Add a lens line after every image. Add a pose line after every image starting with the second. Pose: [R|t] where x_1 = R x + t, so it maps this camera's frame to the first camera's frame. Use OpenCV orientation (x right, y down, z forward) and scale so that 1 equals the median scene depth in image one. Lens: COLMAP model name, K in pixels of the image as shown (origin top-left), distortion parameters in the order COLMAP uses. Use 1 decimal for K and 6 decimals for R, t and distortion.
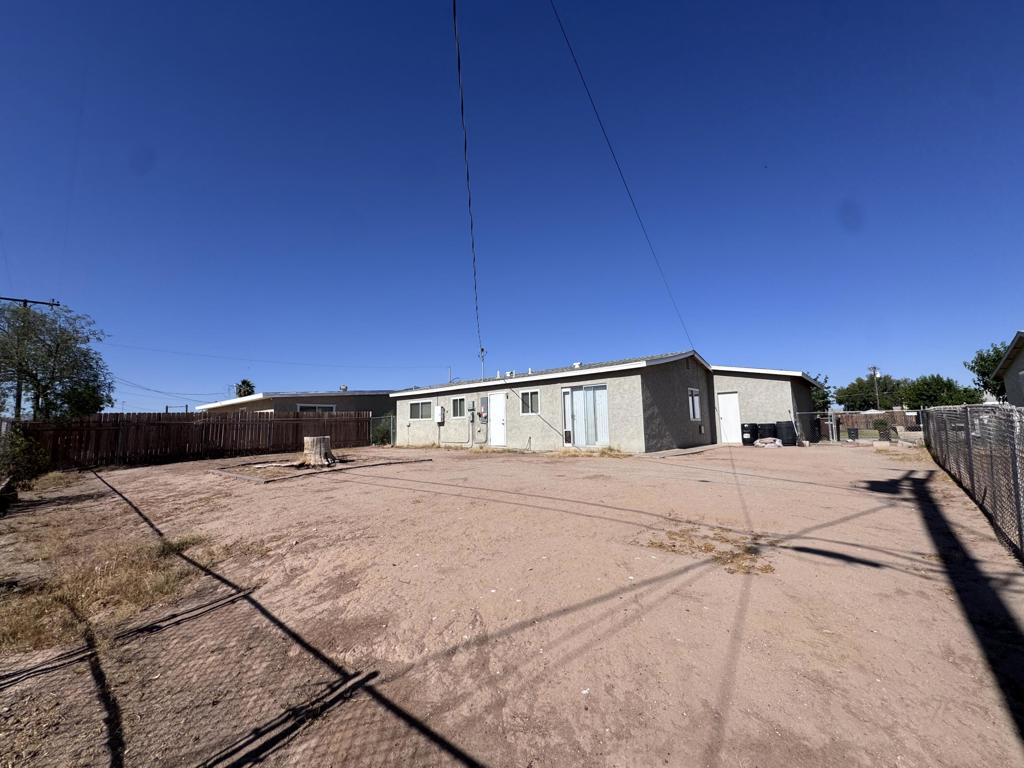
lens RADIAL K [[408.8, 0, 513.2], [0, 408.8, 383.5], [0, 0, 1]] dist [-0.003868, 0.000884]
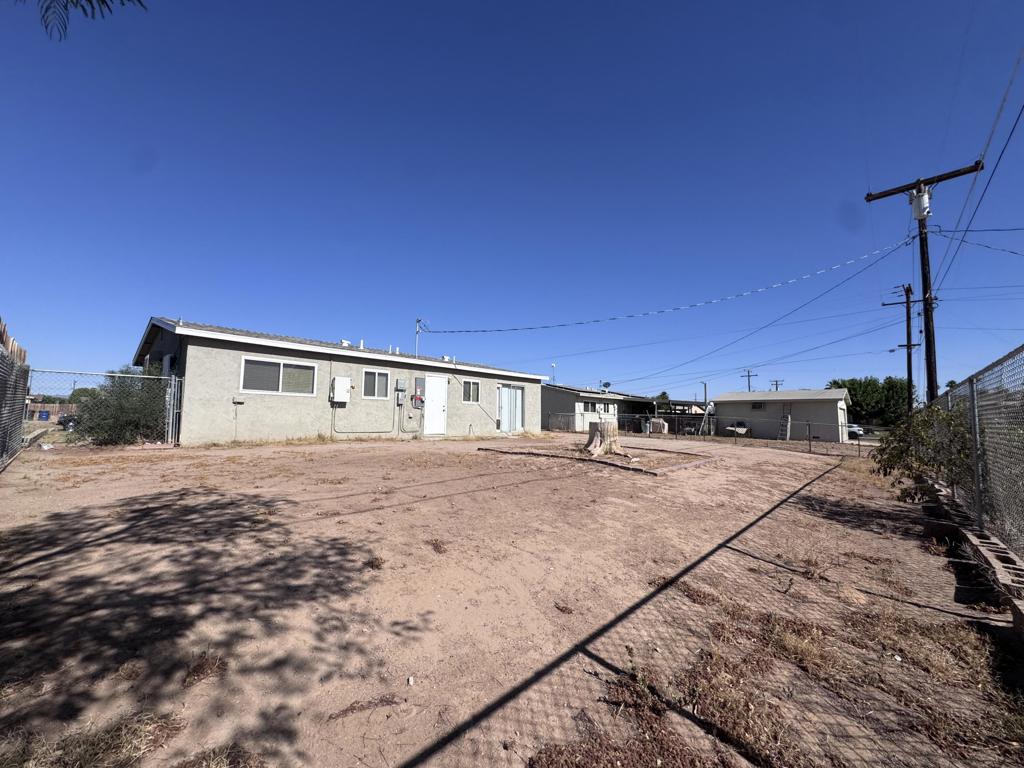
lens RADIAL K [[412.9, 0, 513.5], [0, 412.9, 387.6], [0, 0, 1]] dist [-0.000176, -0.000006]
pose [[0.017146, 0.092405, 0.995574, -0.951476], [-0.124655, 0.988149, -0.089569, 0.110579], [-0.992052, -0.122567, 0.028461, 0.812961]]
